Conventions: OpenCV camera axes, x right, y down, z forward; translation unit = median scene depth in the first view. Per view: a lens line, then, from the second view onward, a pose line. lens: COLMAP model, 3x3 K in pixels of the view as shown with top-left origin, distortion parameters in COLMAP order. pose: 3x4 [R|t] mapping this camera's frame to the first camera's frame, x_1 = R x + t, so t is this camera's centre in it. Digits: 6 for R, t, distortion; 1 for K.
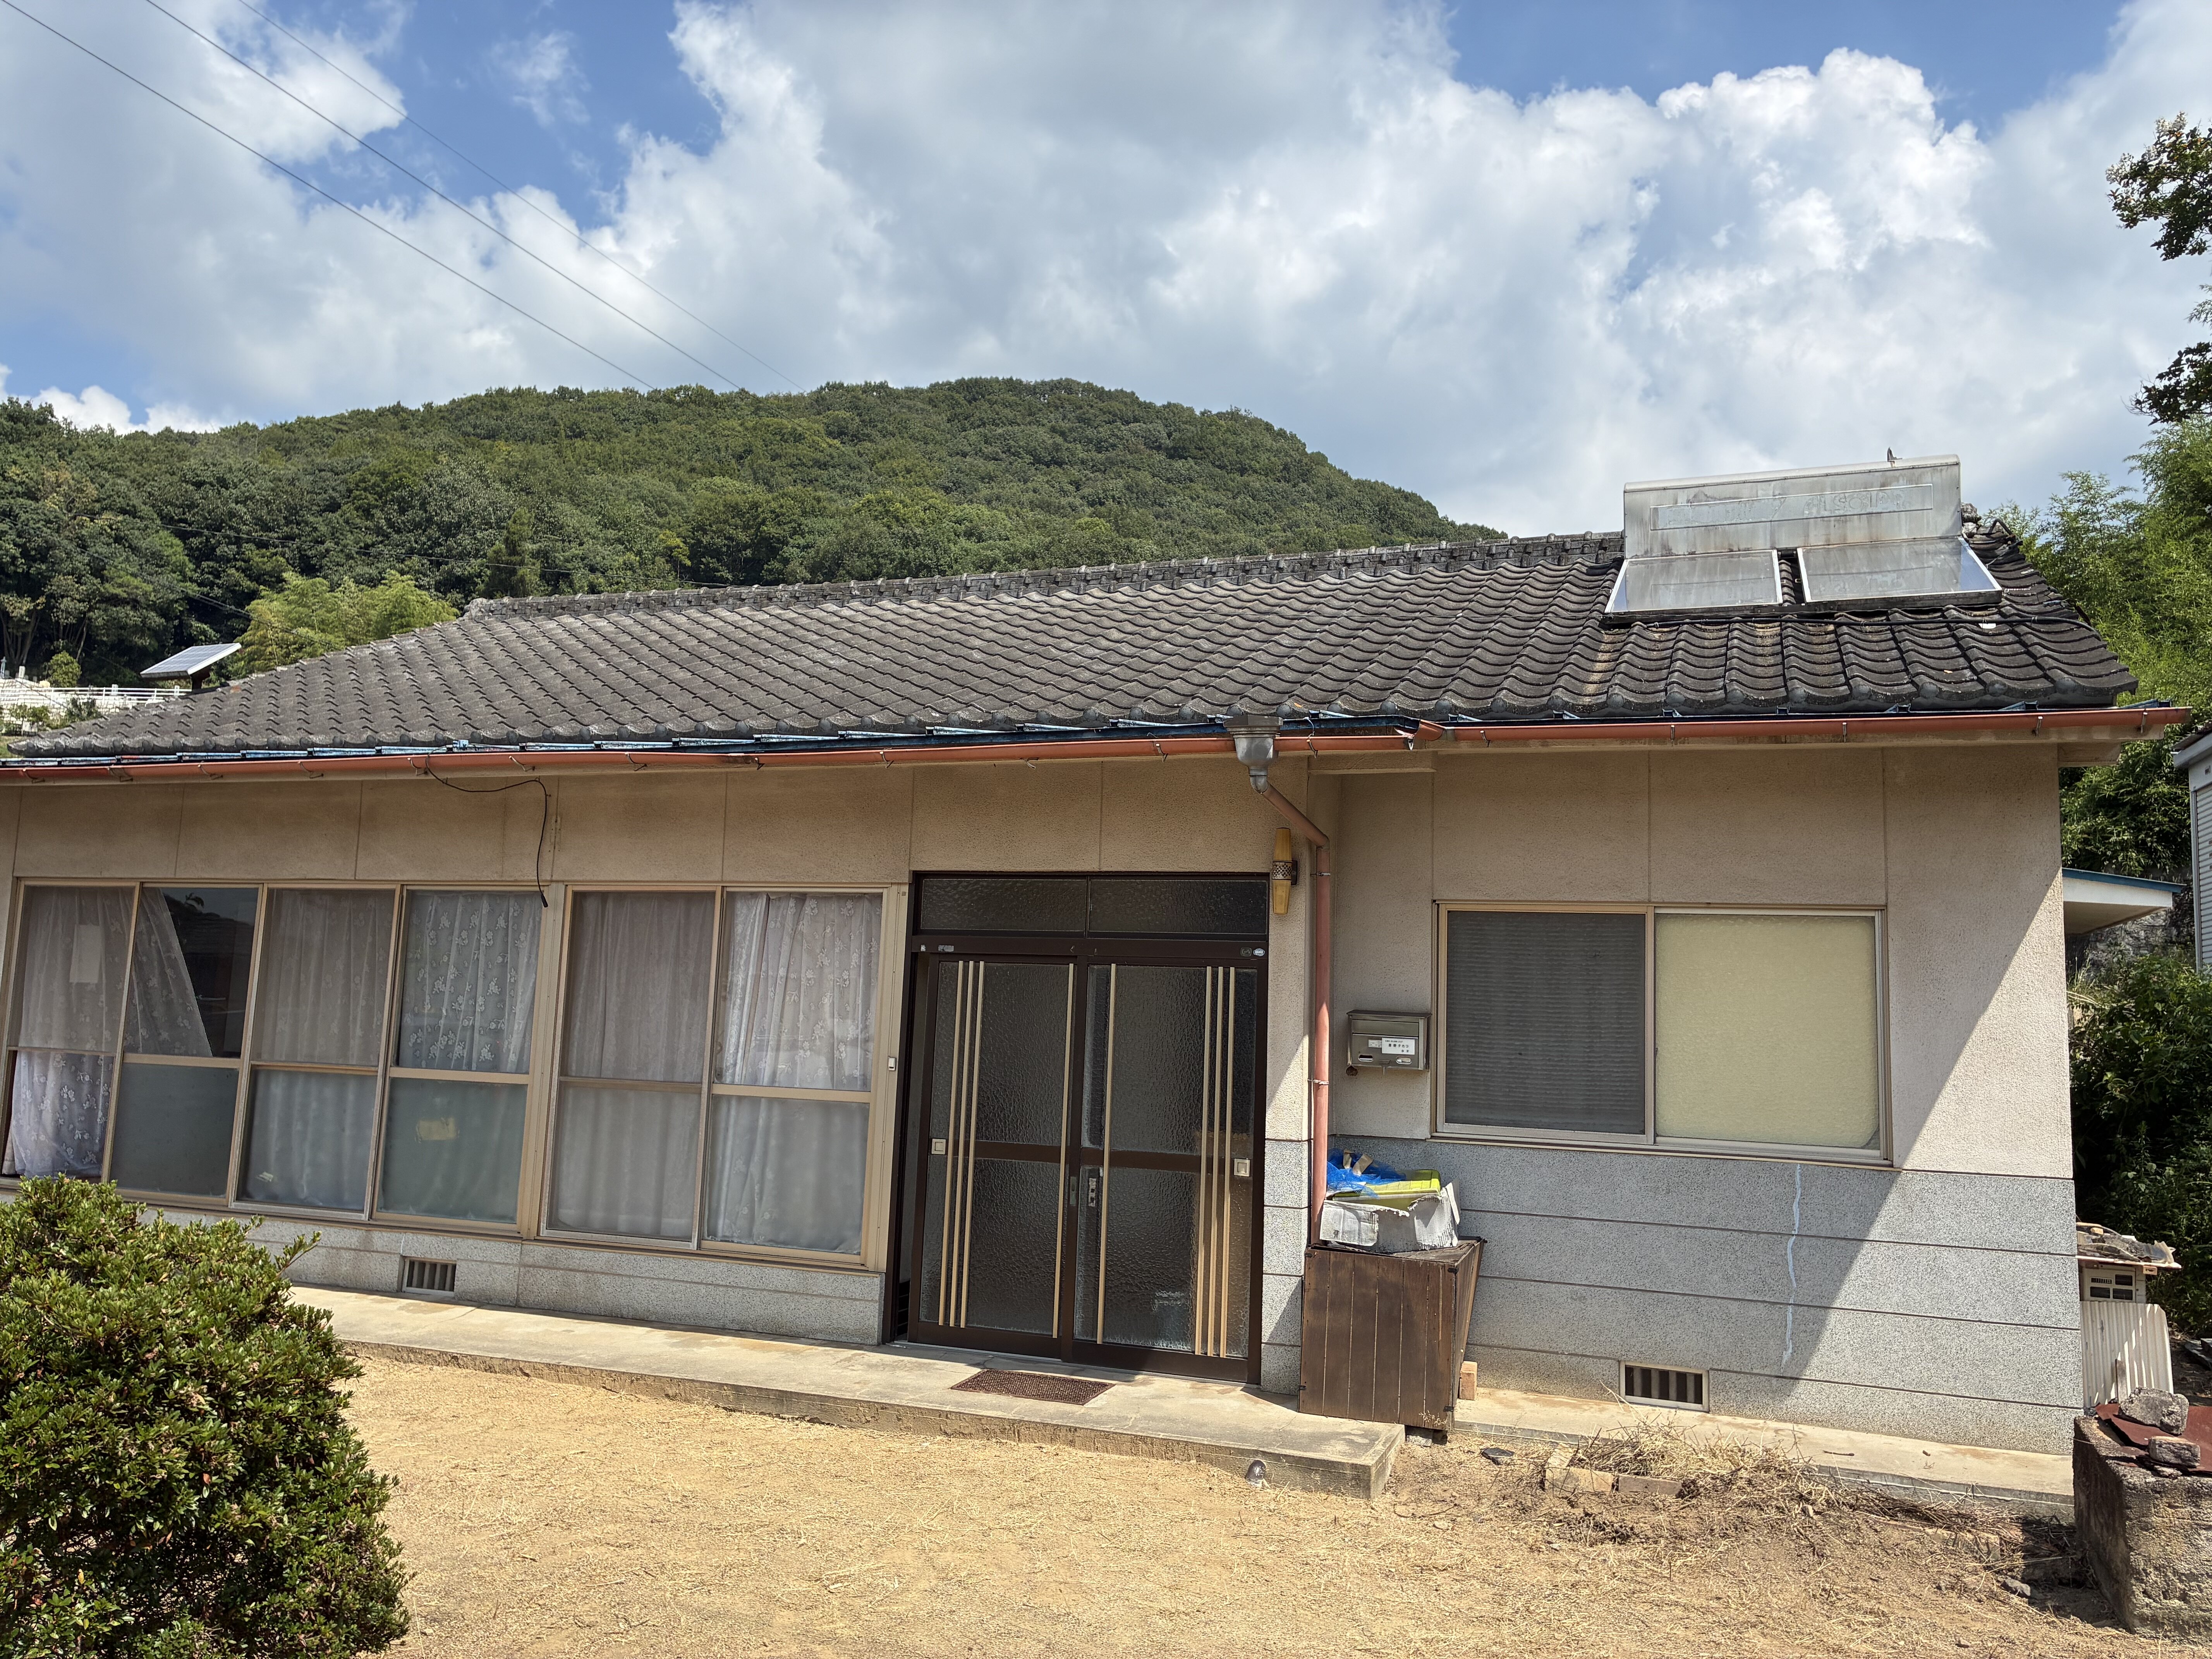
lens RADIAL K [[1692.6, 0, 1118.7], [0, 1692.6, 810.5], [0, 0, 1]] dist [0.048148, -0.052550]
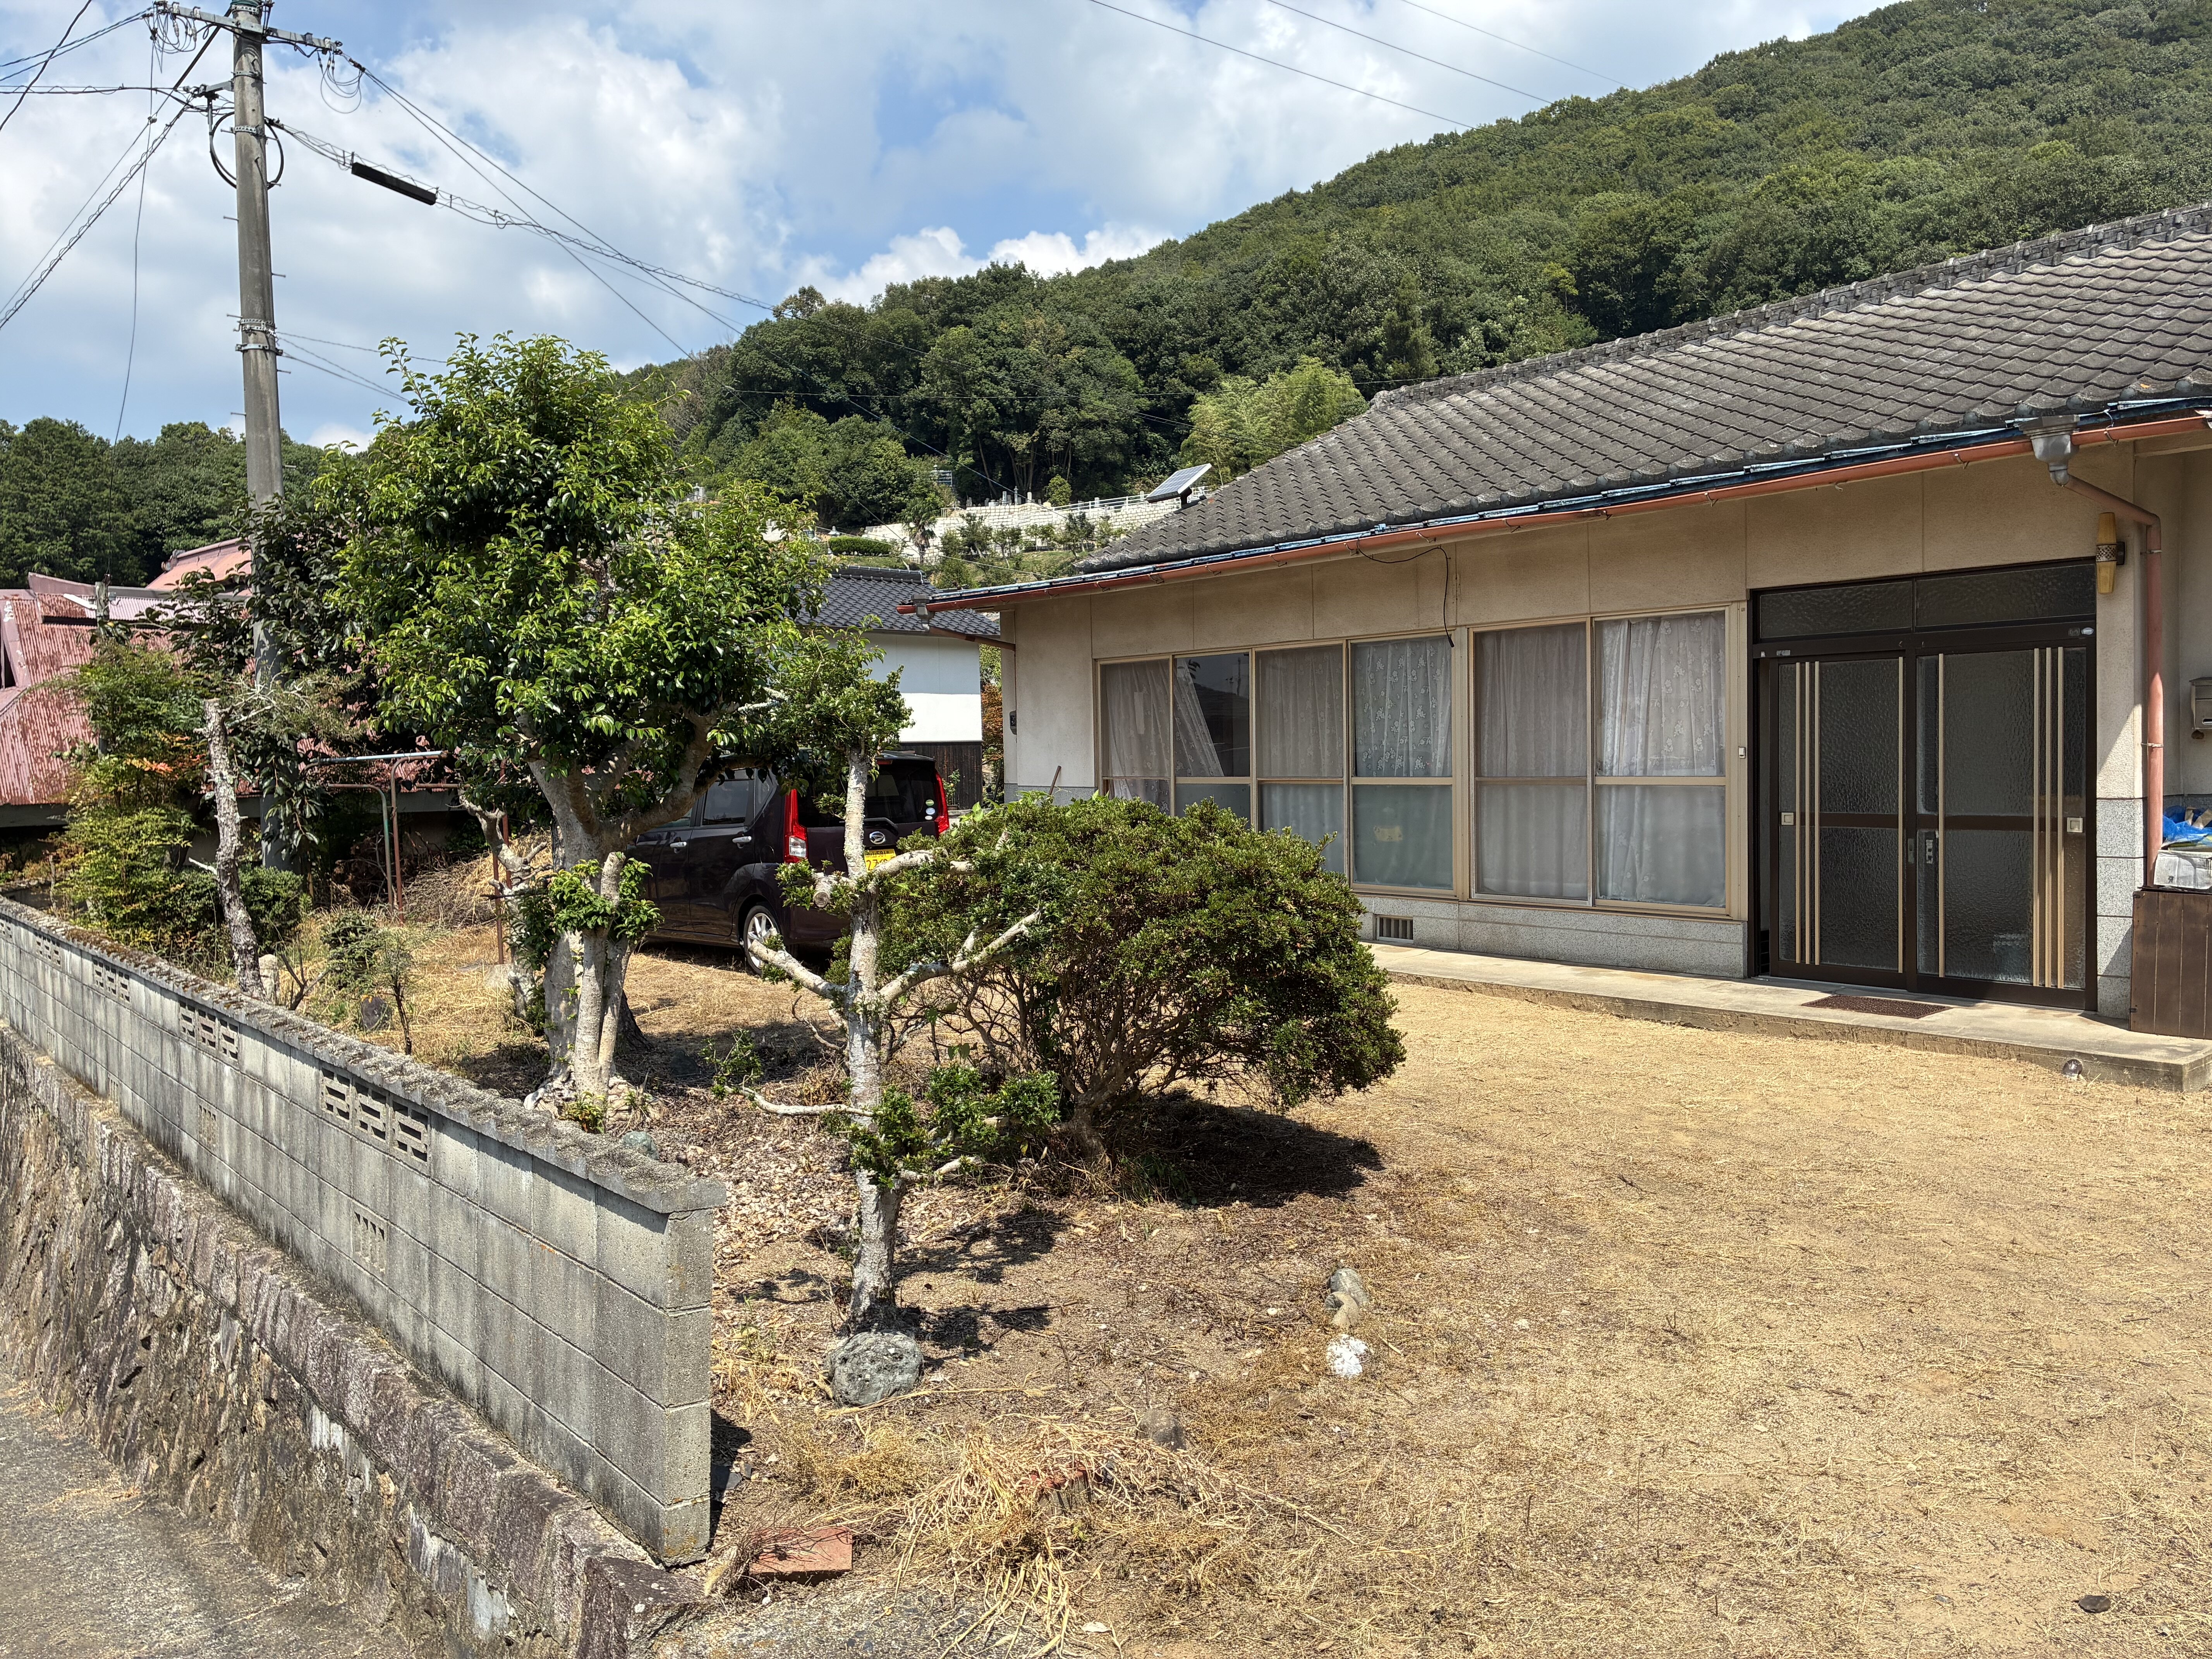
lens RADIAL K [[1692.6, 0, 1125.0], [0, 1692.6, 825.6], [0, 0, 1]] dist [0.048148, -0.052550]
pose [[0.863671, -0.032146, -0.503029, 0.087346], [0.112477, 0.985092, 0.130164, -0.004700], [0.491346, -0.168999, 0.854411, -0.234015]]
